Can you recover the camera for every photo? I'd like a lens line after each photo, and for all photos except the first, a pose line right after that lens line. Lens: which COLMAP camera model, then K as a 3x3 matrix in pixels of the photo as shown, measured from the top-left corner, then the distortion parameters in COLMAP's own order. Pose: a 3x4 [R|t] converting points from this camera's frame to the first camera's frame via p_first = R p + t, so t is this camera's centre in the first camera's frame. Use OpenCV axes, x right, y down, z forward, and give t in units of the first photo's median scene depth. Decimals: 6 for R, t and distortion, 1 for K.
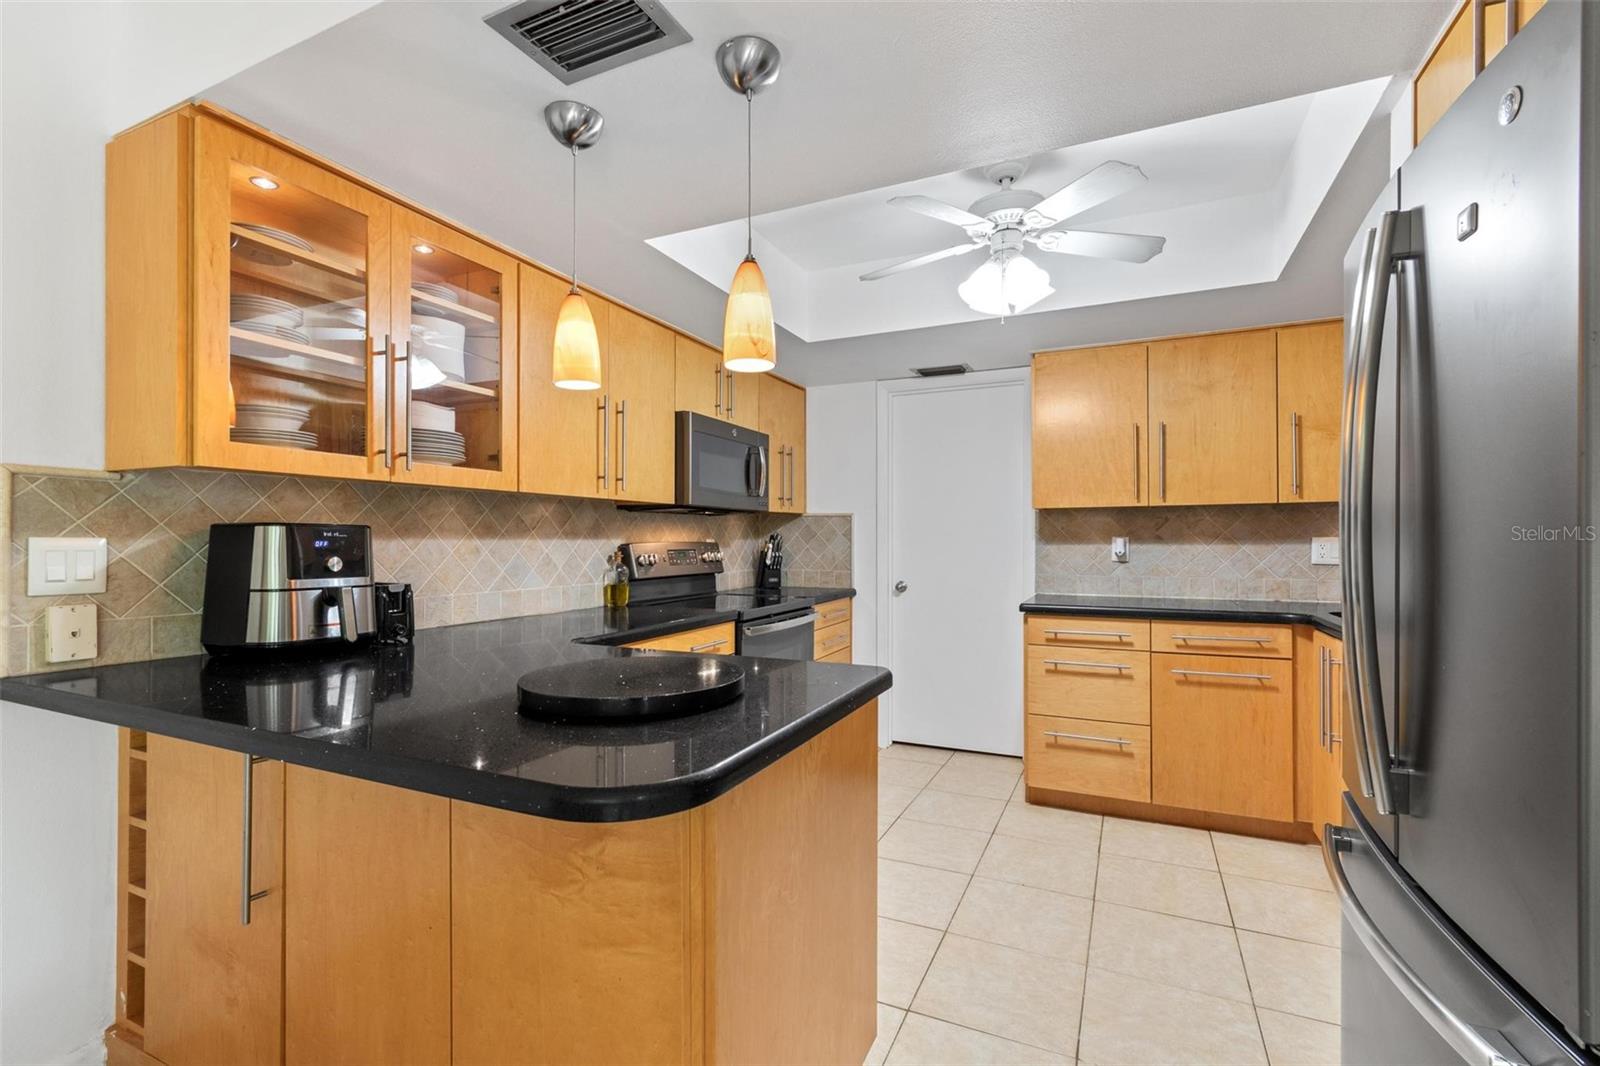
lens RADIAL K [[701.7, 0, 801.4], [0, 701.7, 538.0], [0, 0, 1]] dist [-0.000775, -0.000404]
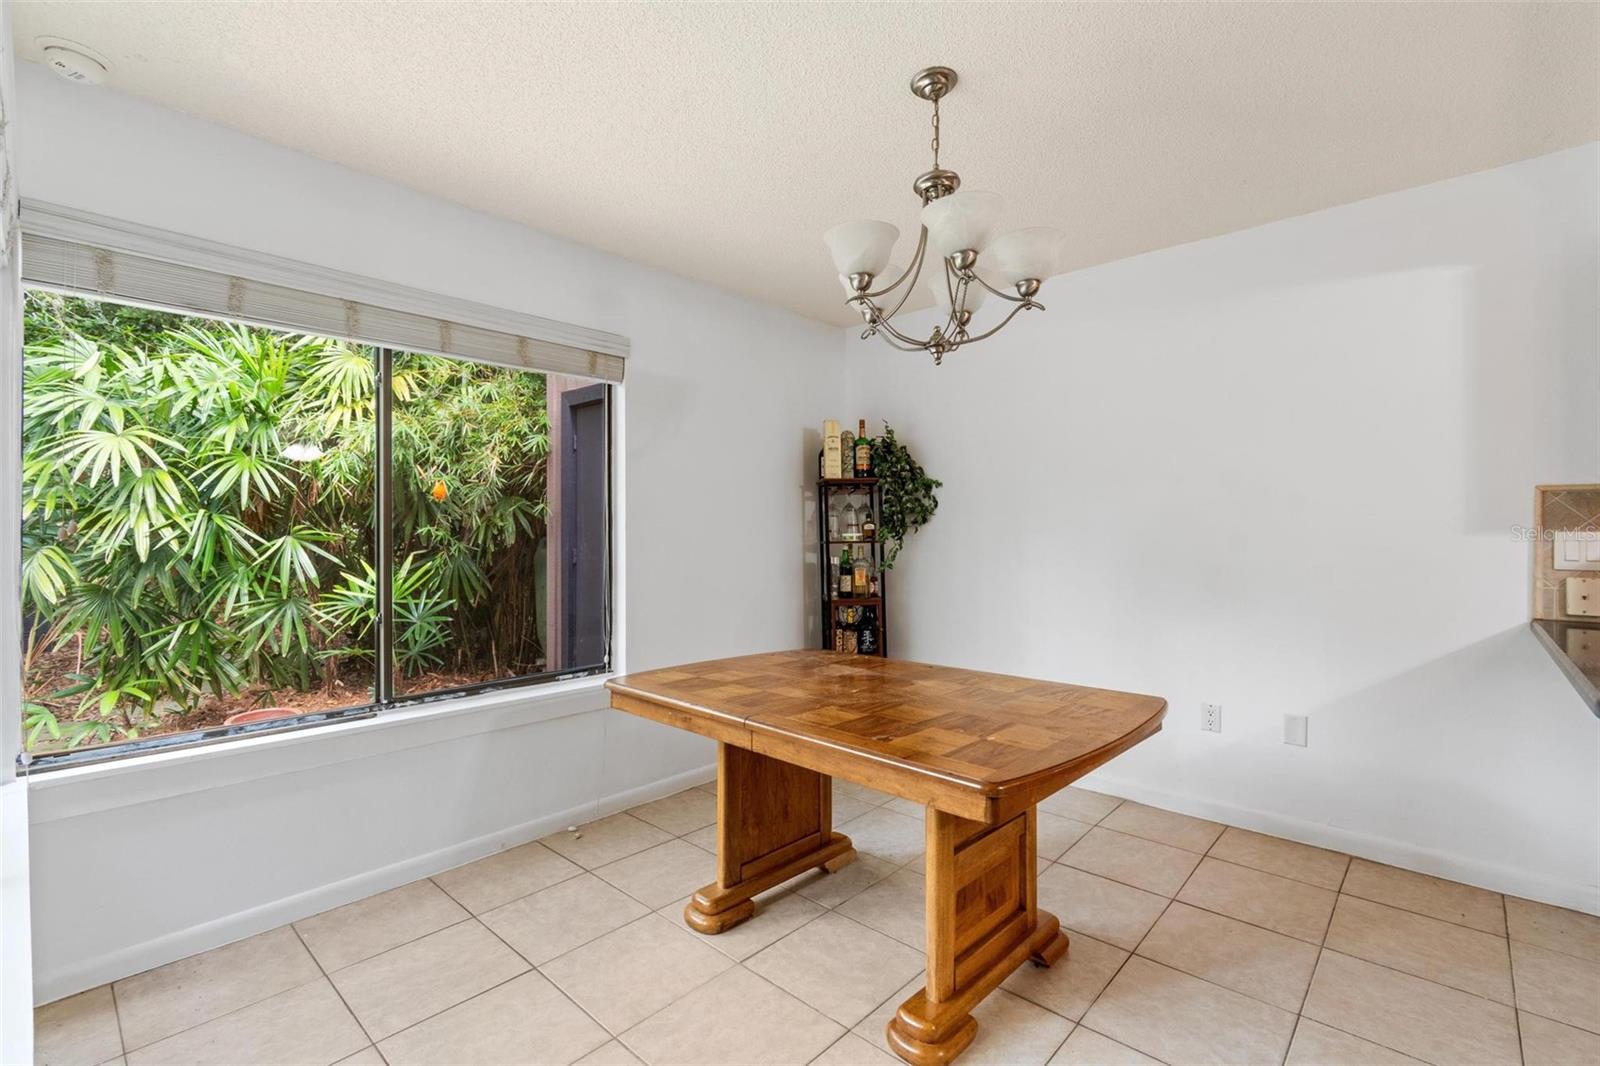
lens RADIAL K [[697.5, 0, 800.0], [0, 697.5, 533.0], [0, 0, 1]] dist [0.002961, 0.000353]
pose [[-0.302706, 0.002386, -0.953081, 0.494363], [0.006458, 0.999979, 0.000452, -0.005343], [0.953062, -0.006018, -0.302715, -0.071353]]
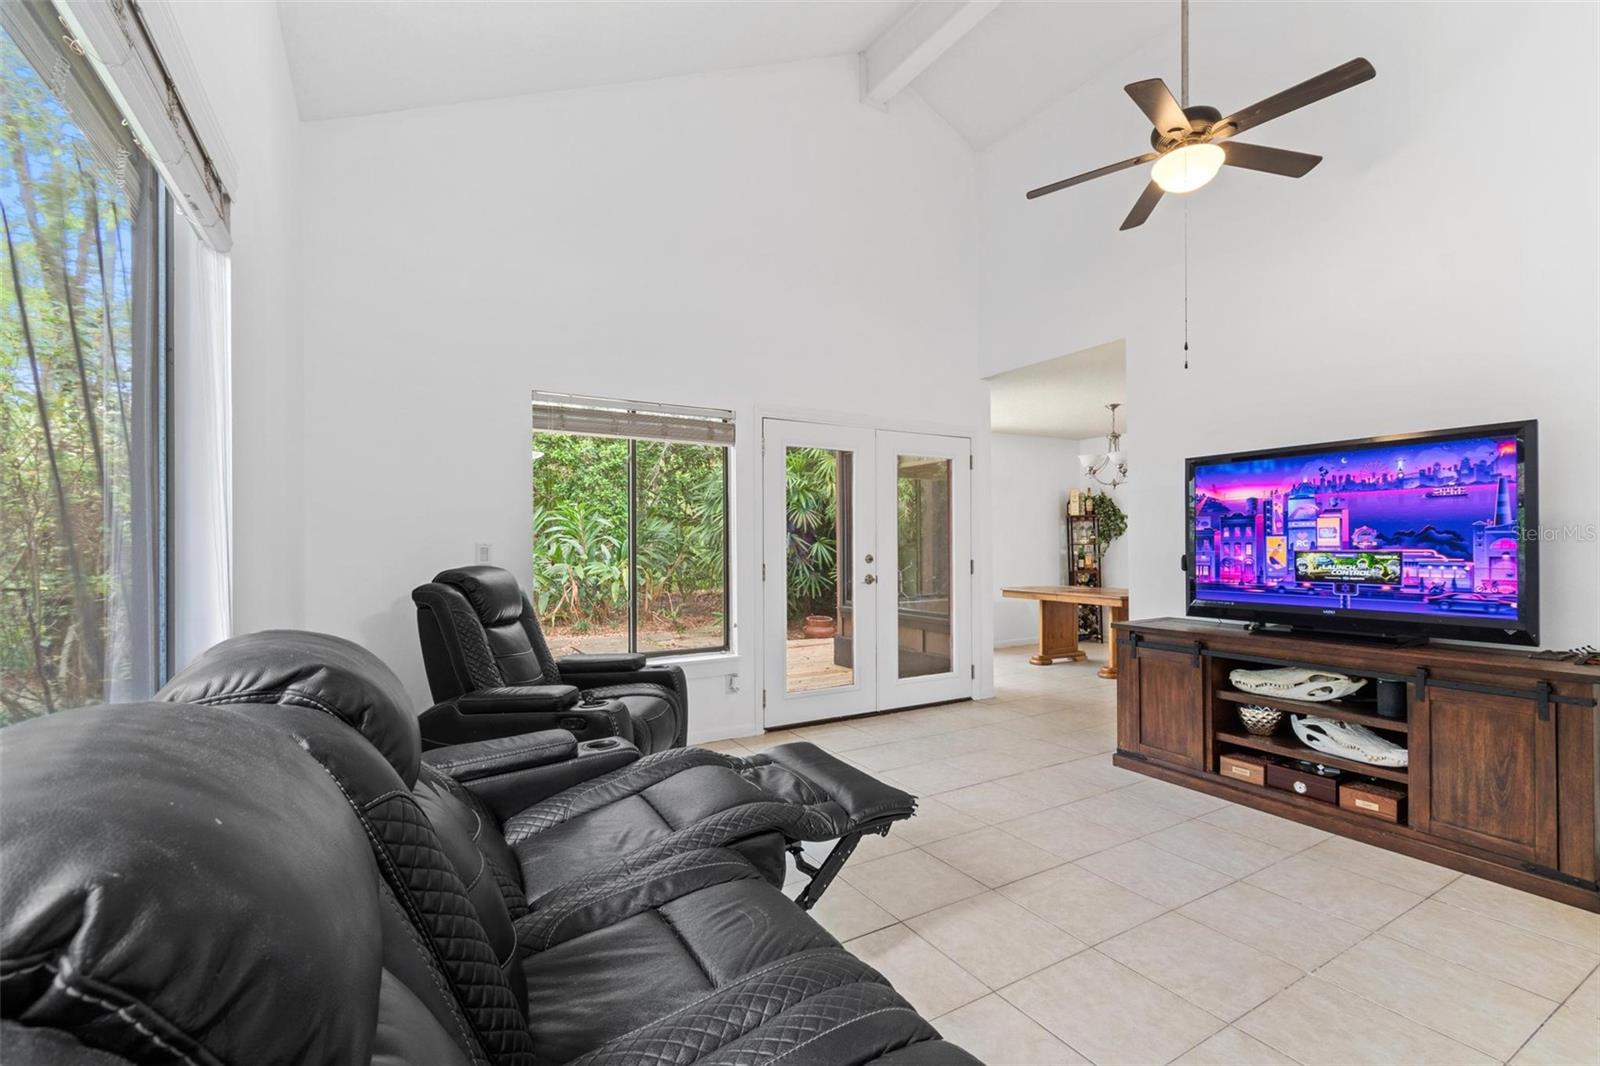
lens RADIAL K [[706.8, 0, 808.0], [0, 706.8, 544.7], [0, 0, 1]] dist [0.001804, 0.000318]
pose [[-0.577240, 0.004098, -0.816564, 2.409011], [0.008635, 0.999962, -0.001085, 0.009626], [0.816529, -0.007677, -0.577254, 0.417988]]
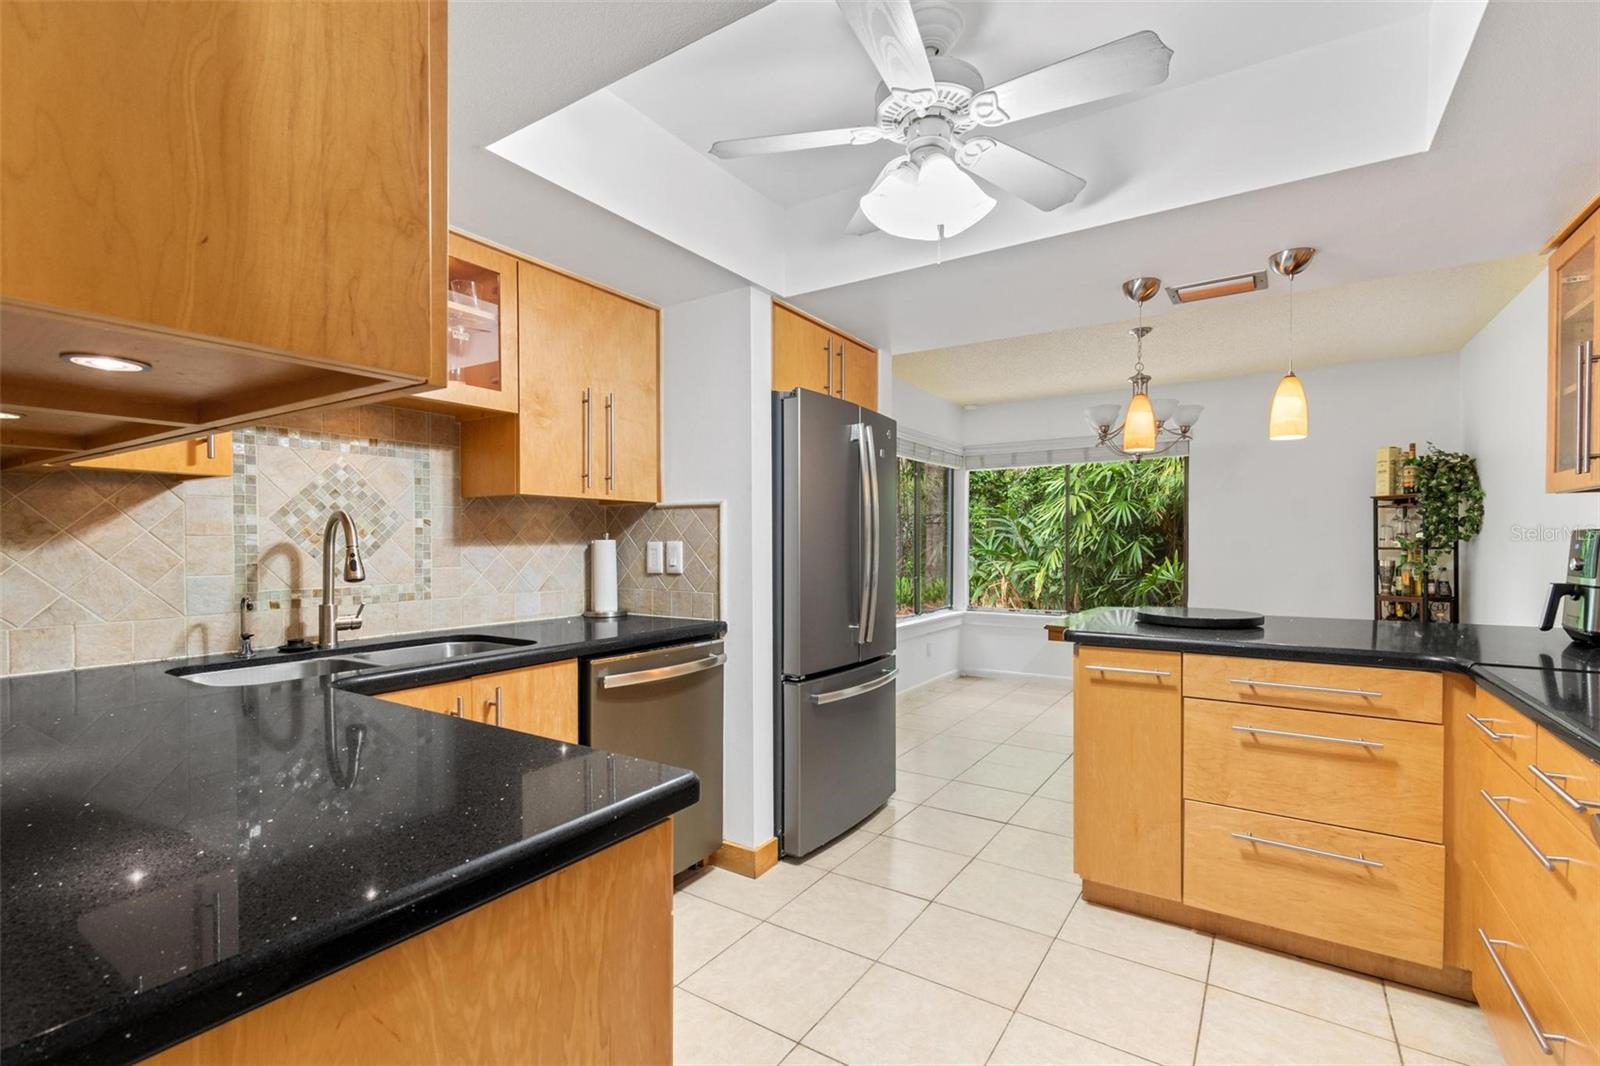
lens RADIAL K [[706.8, 0, 808.0], [0, 706.8, 544.7], [0, 0, 1]] dist [0.001804, 0.000318]
pose [[-0.989566, -0.000362, 0.144083, 0.266243], [-0.000264, 1.000000, 0.000698, 0.003736], [-0.144083, 0.000652, -0.989565, 1.515490]]
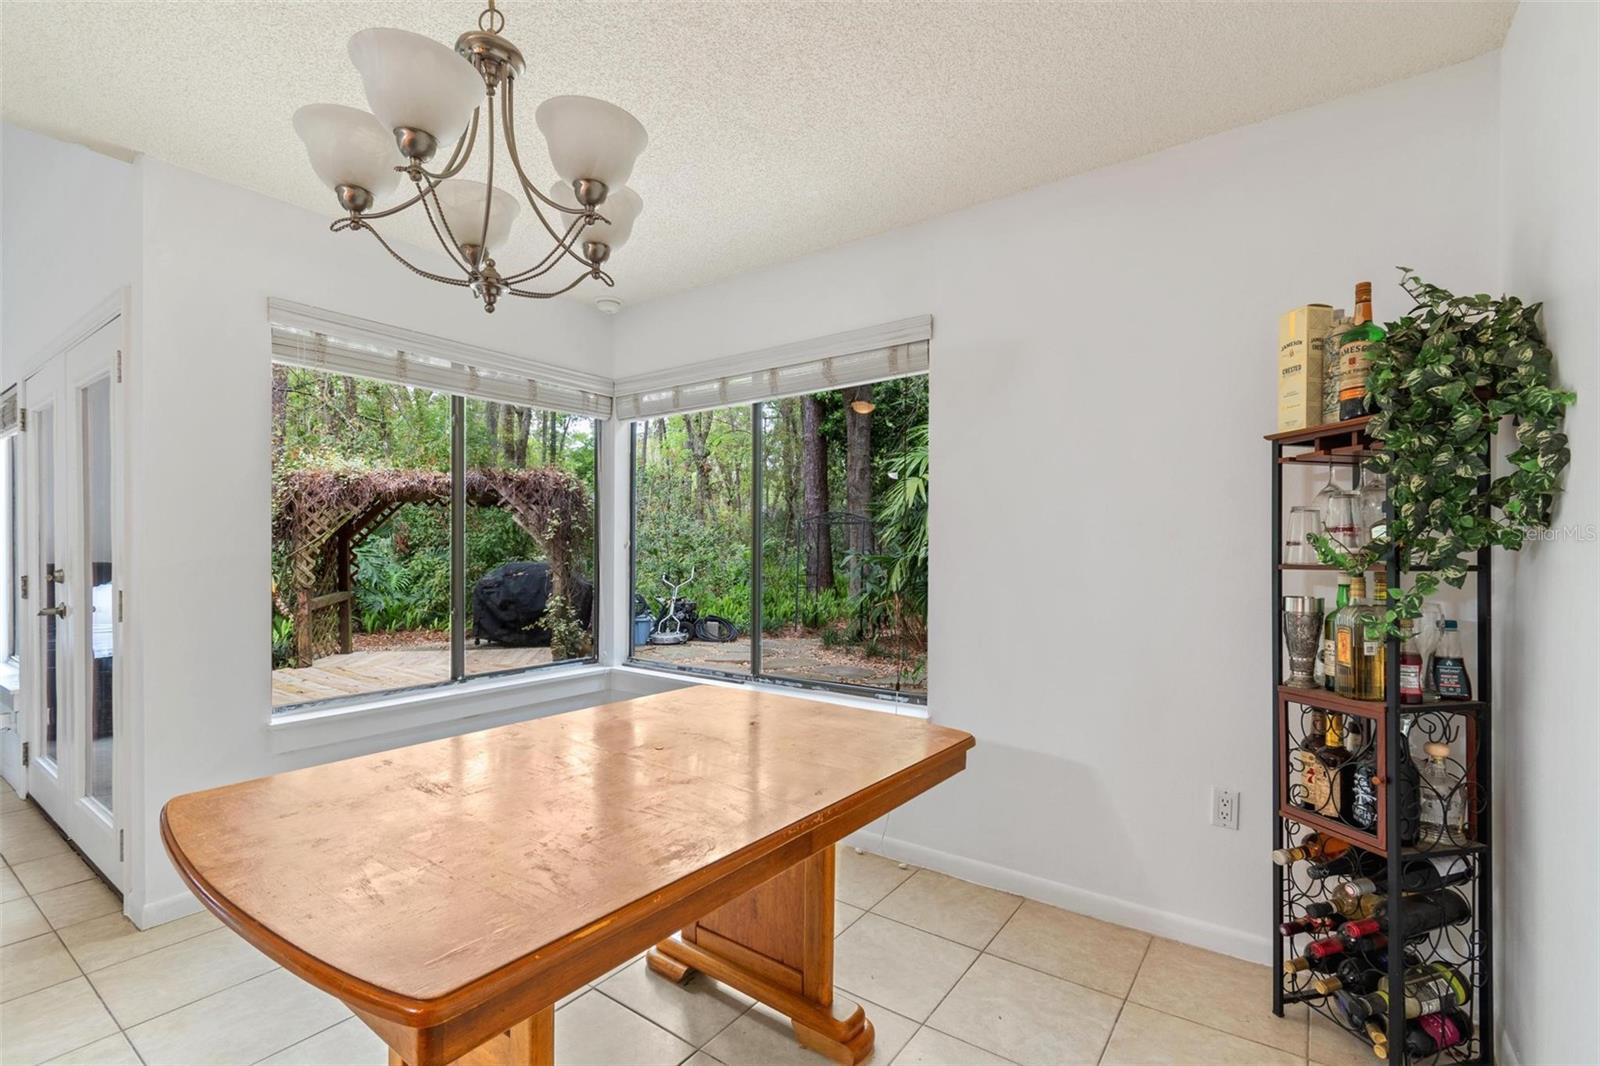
lens RADIAL K [[715.7, 0, 802.5], [0, 715.7, 548.6], [0, 0, 1]] dist [0.001109, 0.000552]
pose [[-0.982483, -0.005690, 0.186263, -0.560073], [-0.005961, 0.999982, -0.000895, 0.000004], [-0.186254, -0.001990, -0.982500, 0.335724]]
